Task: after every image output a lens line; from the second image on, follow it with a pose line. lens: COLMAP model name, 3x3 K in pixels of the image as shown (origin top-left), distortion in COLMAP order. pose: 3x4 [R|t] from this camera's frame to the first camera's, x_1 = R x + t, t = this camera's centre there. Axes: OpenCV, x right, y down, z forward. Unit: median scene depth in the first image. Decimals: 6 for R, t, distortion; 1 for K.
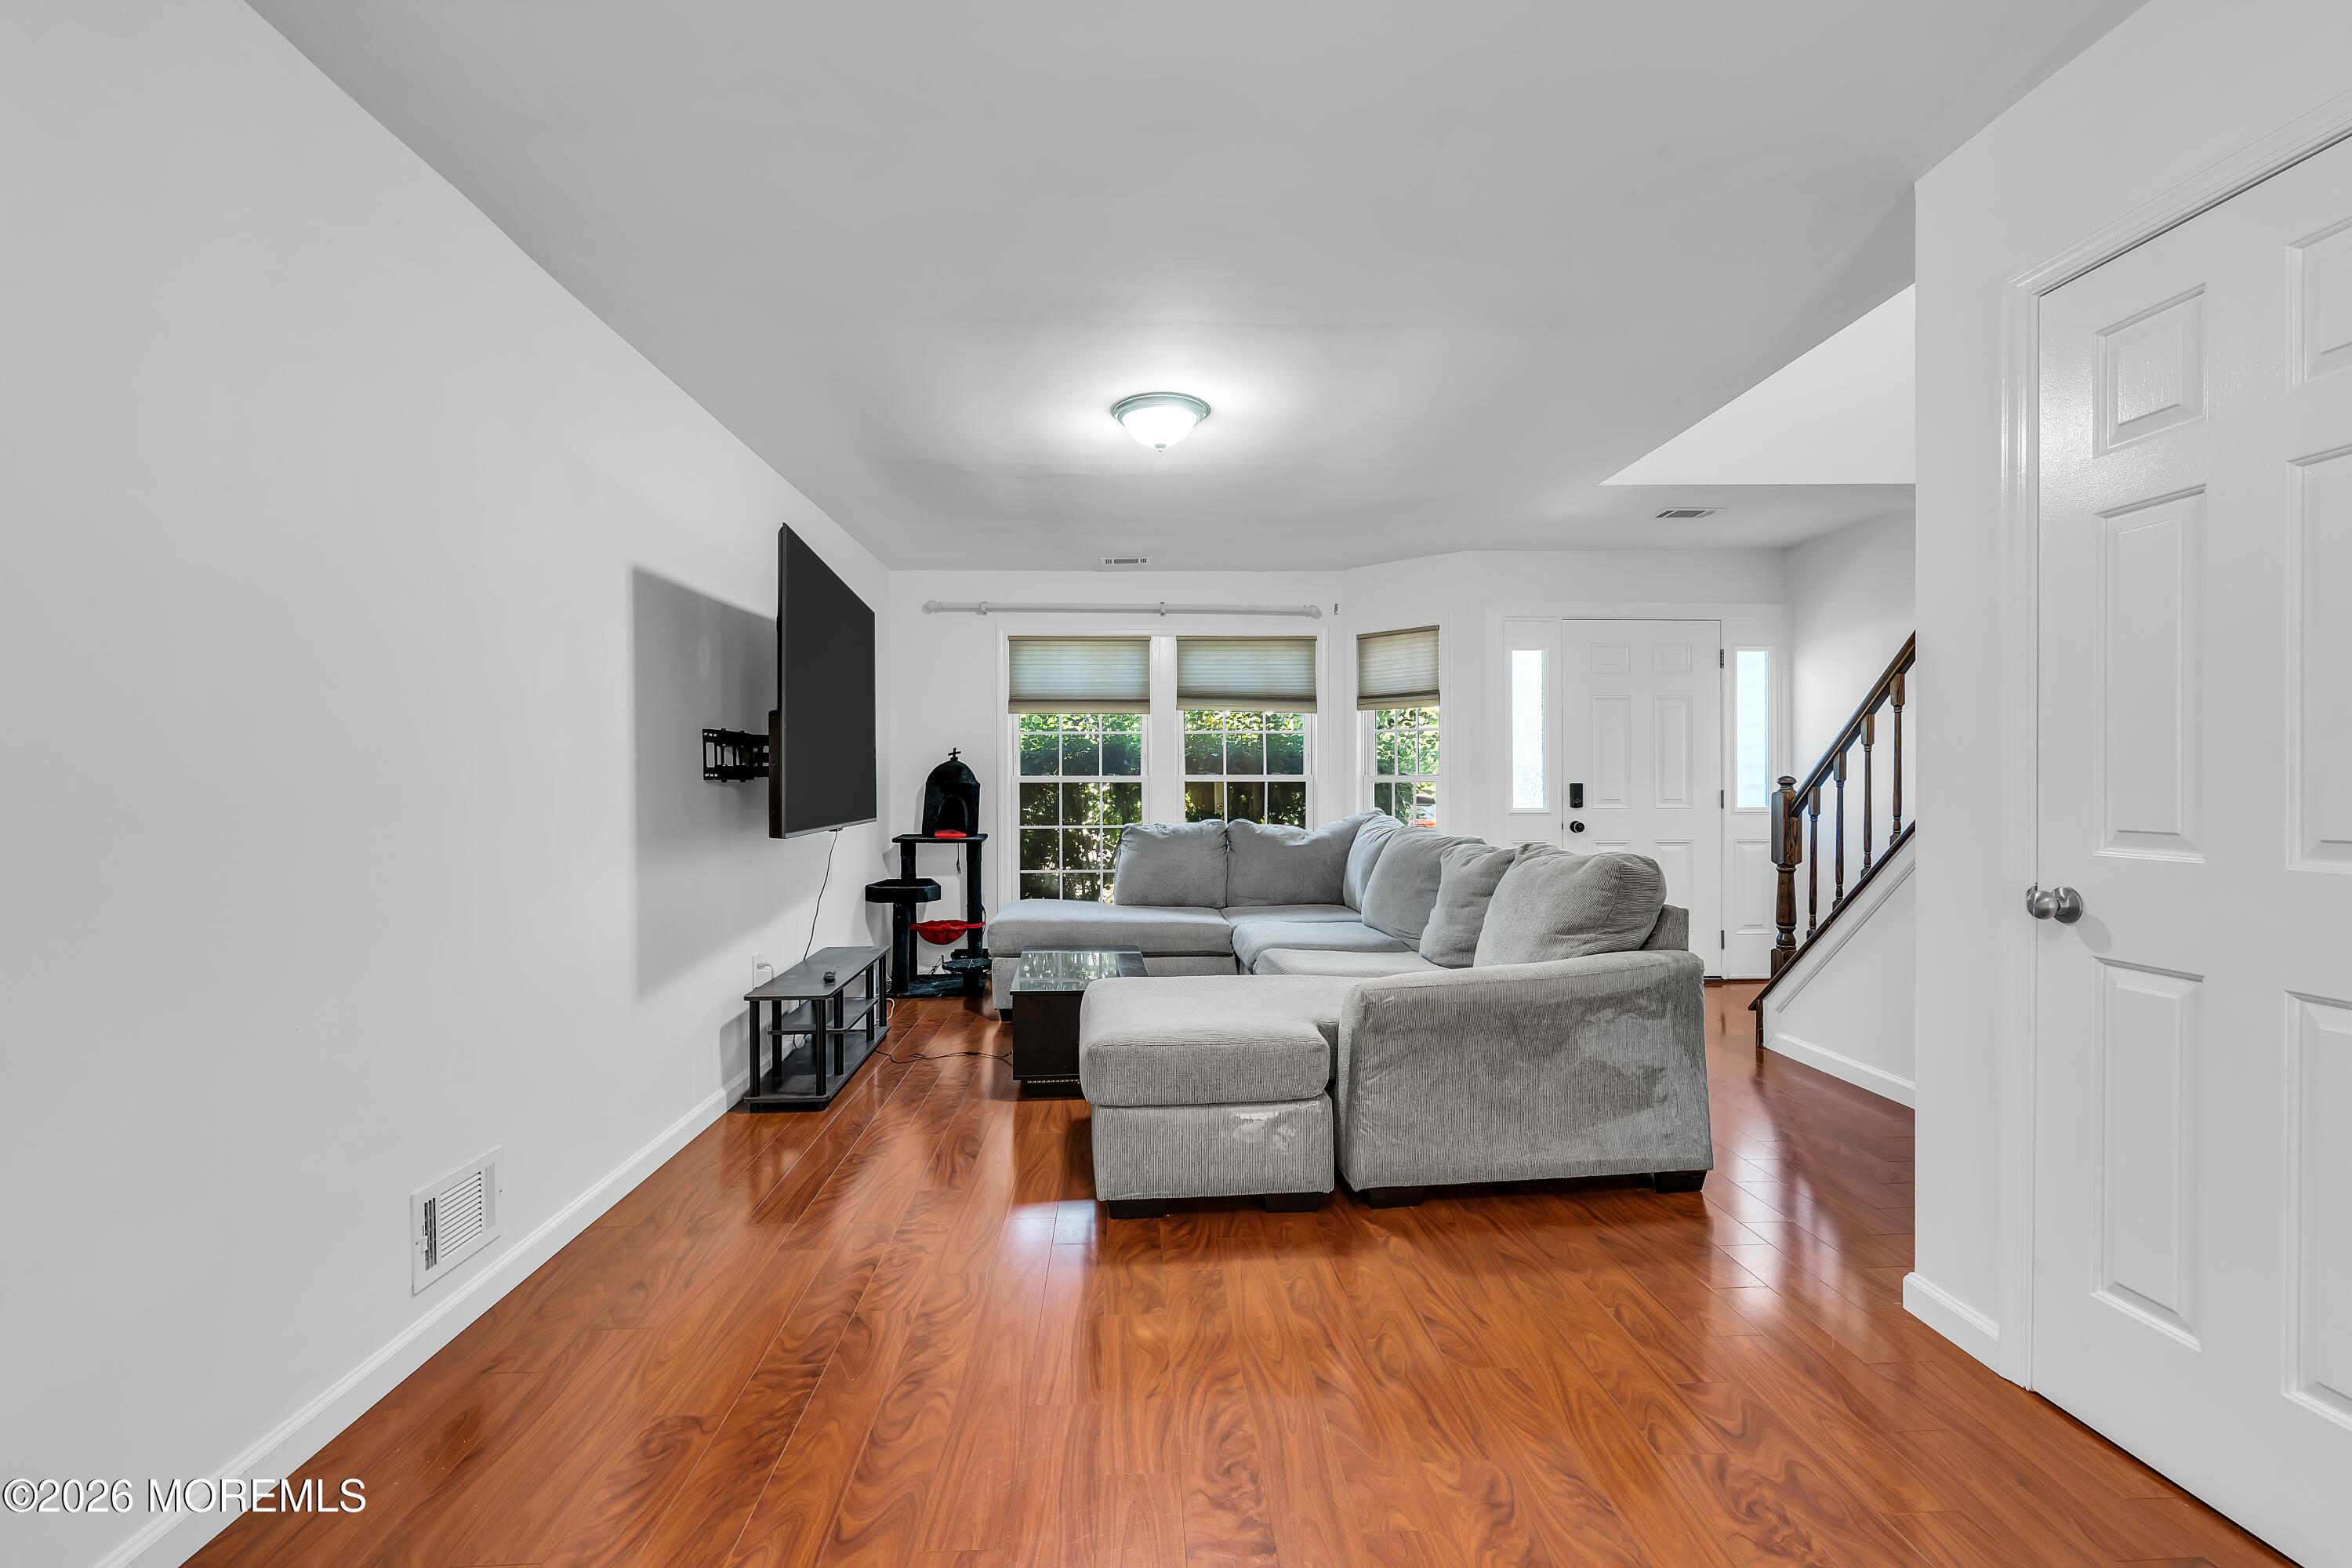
lens RADIAL K [[1059.6, 0, 1190.9], [0, 1059.6, 783.4], [0, 0, 1]] dist [-0.001969, 0.003407]
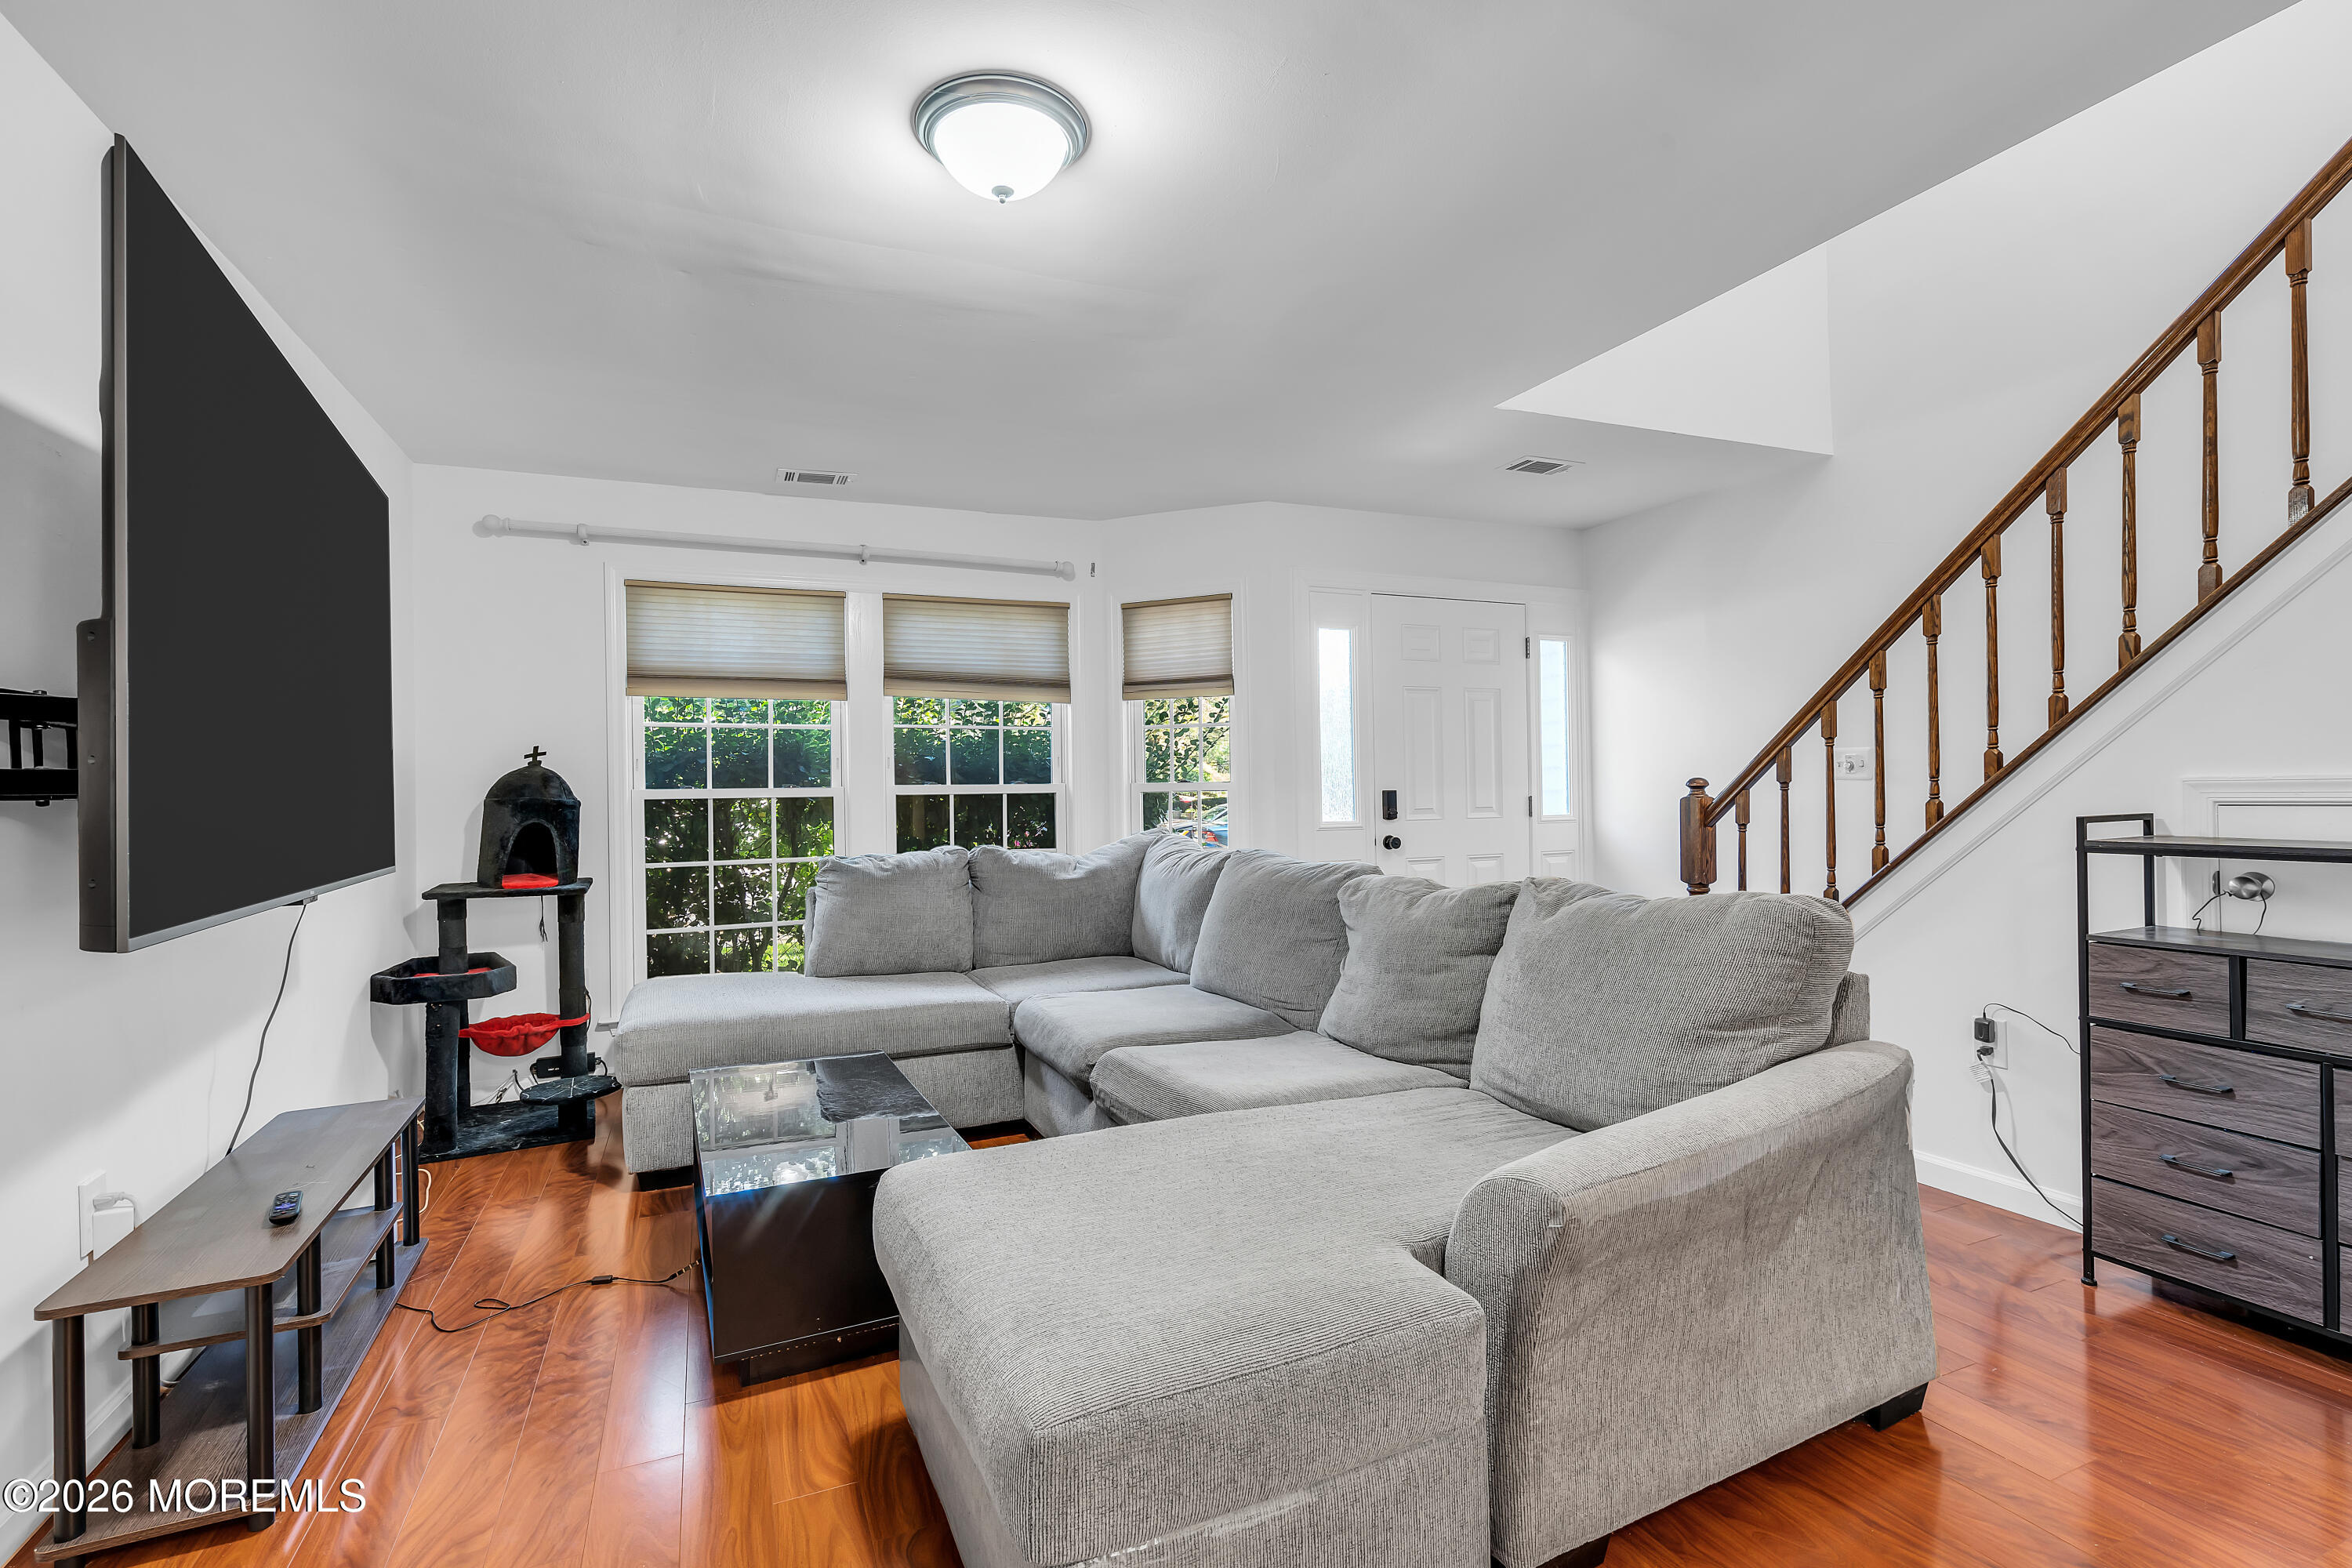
lens RADIAL K [[1059.6, 0, 1169.0], [0, 1059.6, 784.8], [0, 0, 1]] dist [-0.001969, 0.003407]
pose [[0.938616, -0.009612, 0.344830, -0.087015], [0.012969, 0.999888, -0.007431, -0.000495], [-0.344720, 0.011447, 0.938636, 0.275223]]
